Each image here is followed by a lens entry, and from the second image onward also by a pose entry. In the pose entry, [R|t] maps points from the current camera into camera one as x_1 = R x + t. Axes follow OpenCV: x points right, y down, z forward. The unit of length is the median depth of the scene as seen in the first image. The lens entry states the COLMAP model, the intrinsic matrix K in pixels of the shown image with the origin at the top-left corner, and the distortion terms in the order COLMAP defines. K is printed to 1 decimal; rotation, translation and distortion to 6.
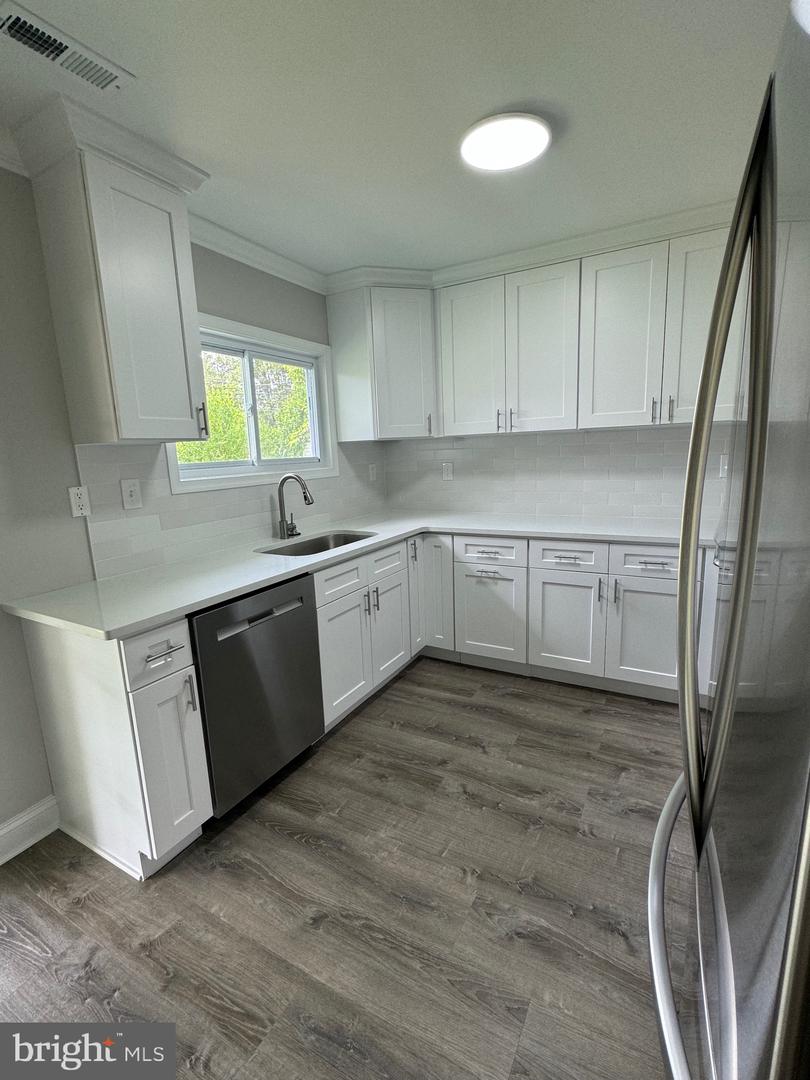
lens RADIAL K [[486.8, 0, 409.4], [0, 486.8, 538.6], [0, 0, 1]] dist [-0.001304, -0.000548]
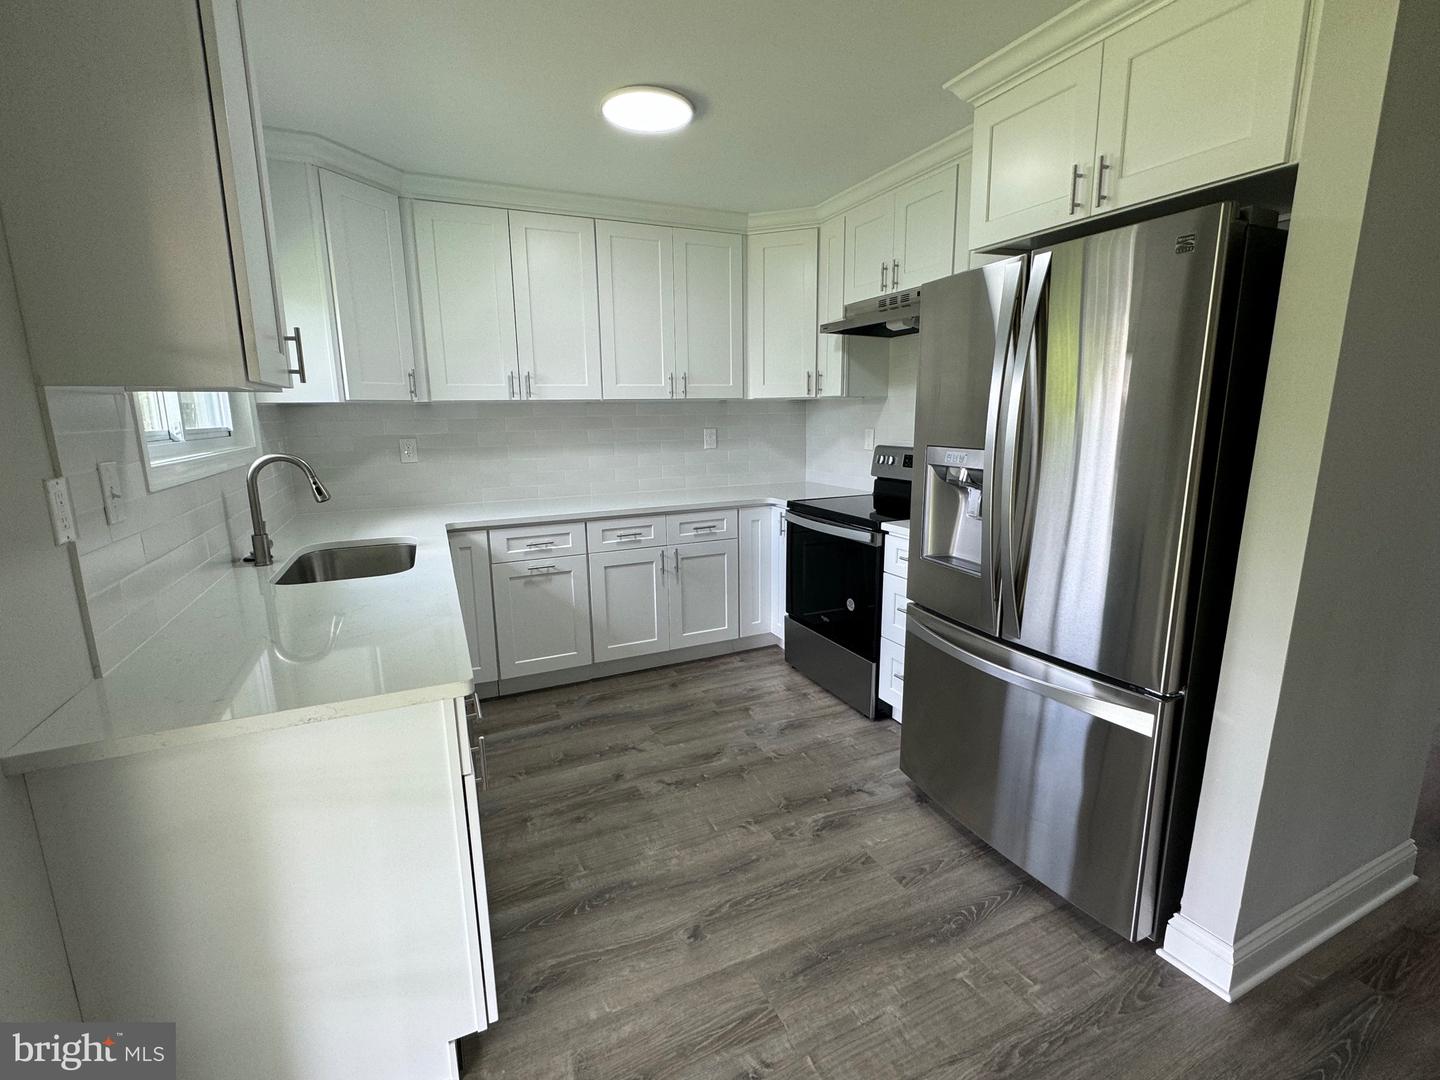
lens RADIAL K [[649.1, 0, 716.5], [0, 649.1, 535.5], [0, 0, 1]] dist [-0.001304, -0.000548]
pose [[0.596146, -0.121573, 0.793619, -0.689133], [0.136332, 0.989443, 0.049162, 0.000728], [-0.791217, 0.078888, 0.606426, 0.122926]]
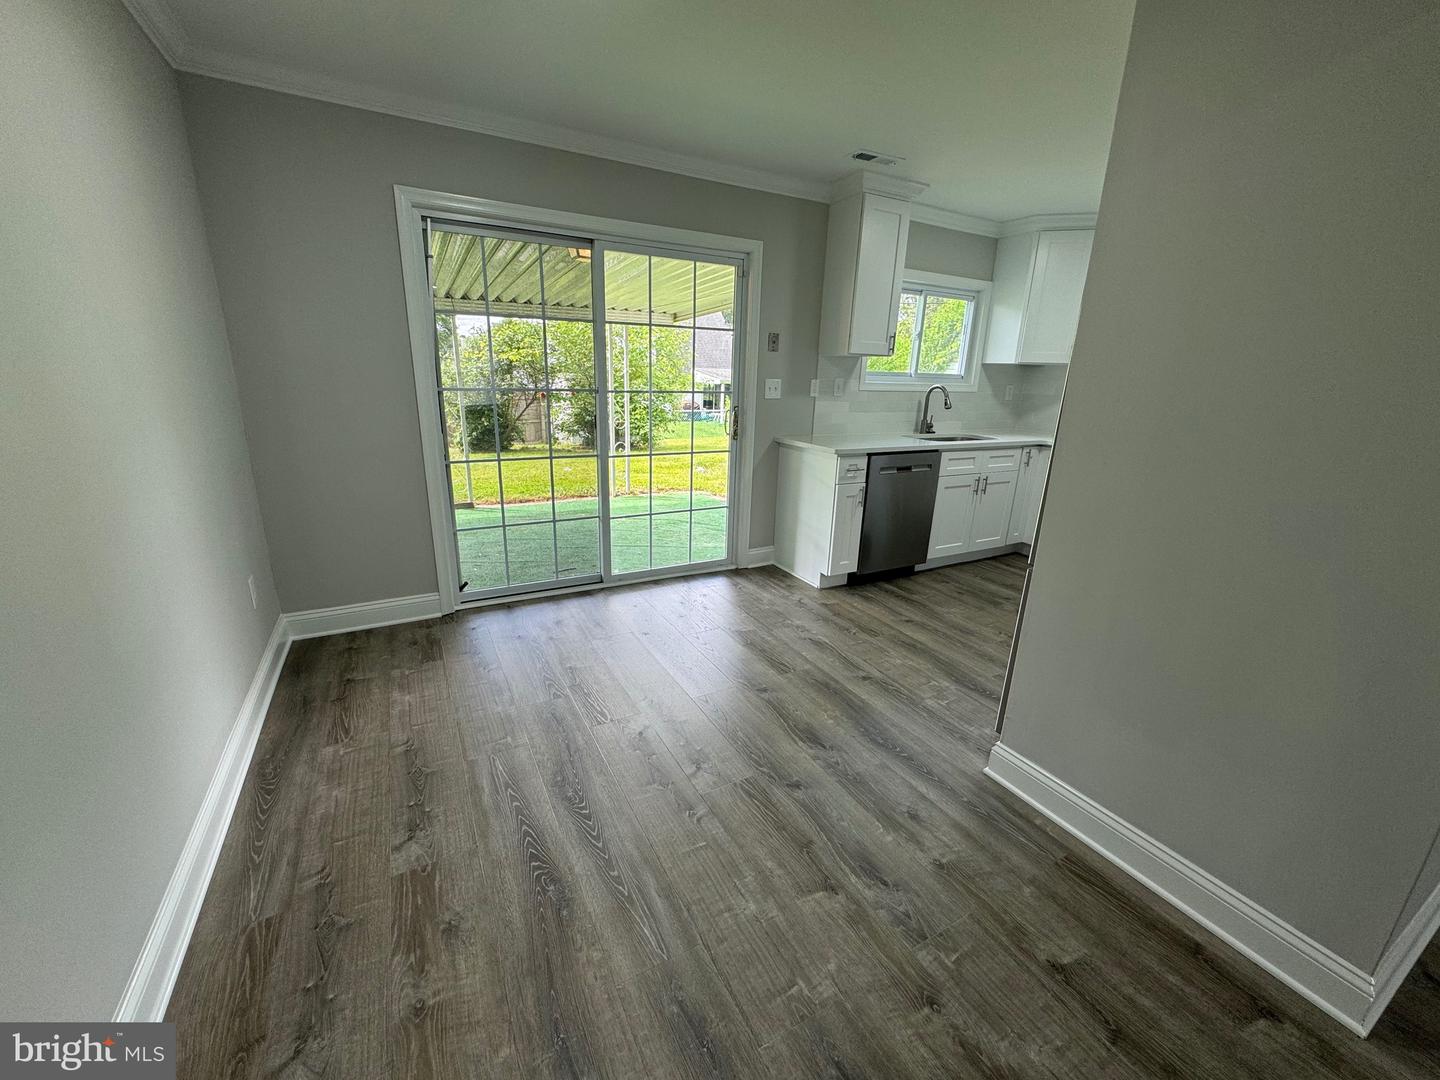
lens RADIAL K [[575.8, 0, 721.7], [0, 575.8, 535.9], [0, 0, 1]] dist [-0.001250, -0.000115]
pose [[0.841864, 0.211045, -0.496714, 0.160570], [-0.160255, 0.976613, 0.143335, 0.174316], [0.515348, -0.041067, 0.855996, -0.845062]]
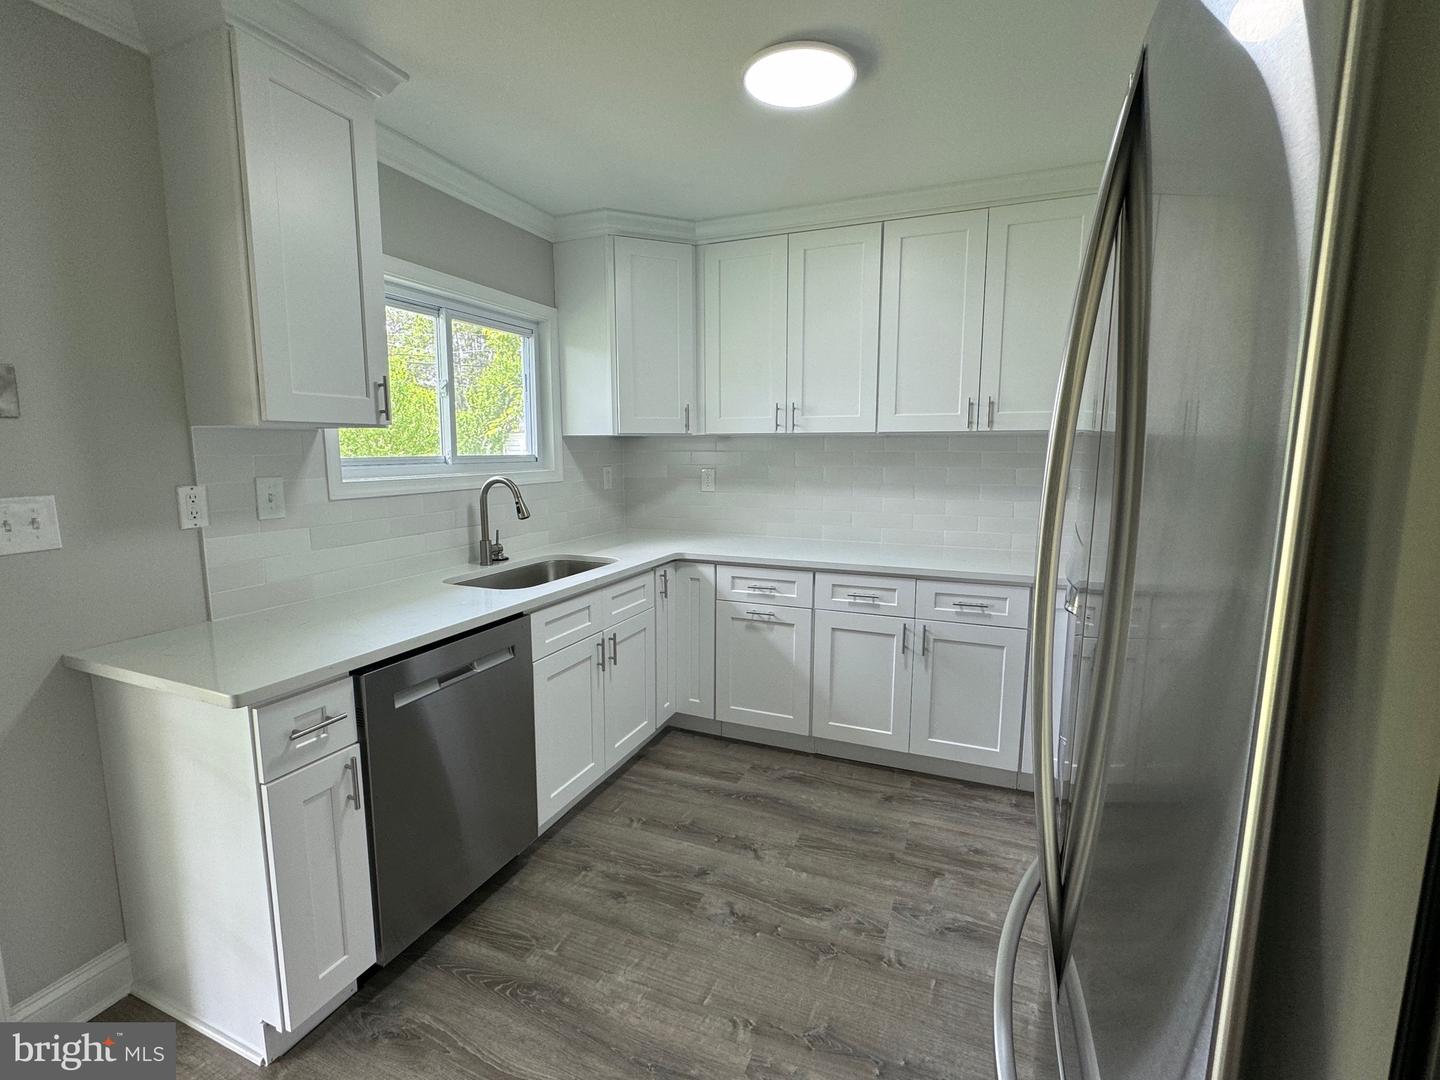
lens RADIAL K [[649.1, 0, 716.5], [0, 649.1, 535.5], [0, 0, 1]] dist [-0.001304, -0.000548]
pose [[0.993629, 0.023881, 0.110137, -0.029174], [-0.018449, 0.998575, -0.050082, -0.002422], [-0.111176, 0.047731, 0.992654, -0.003598]]
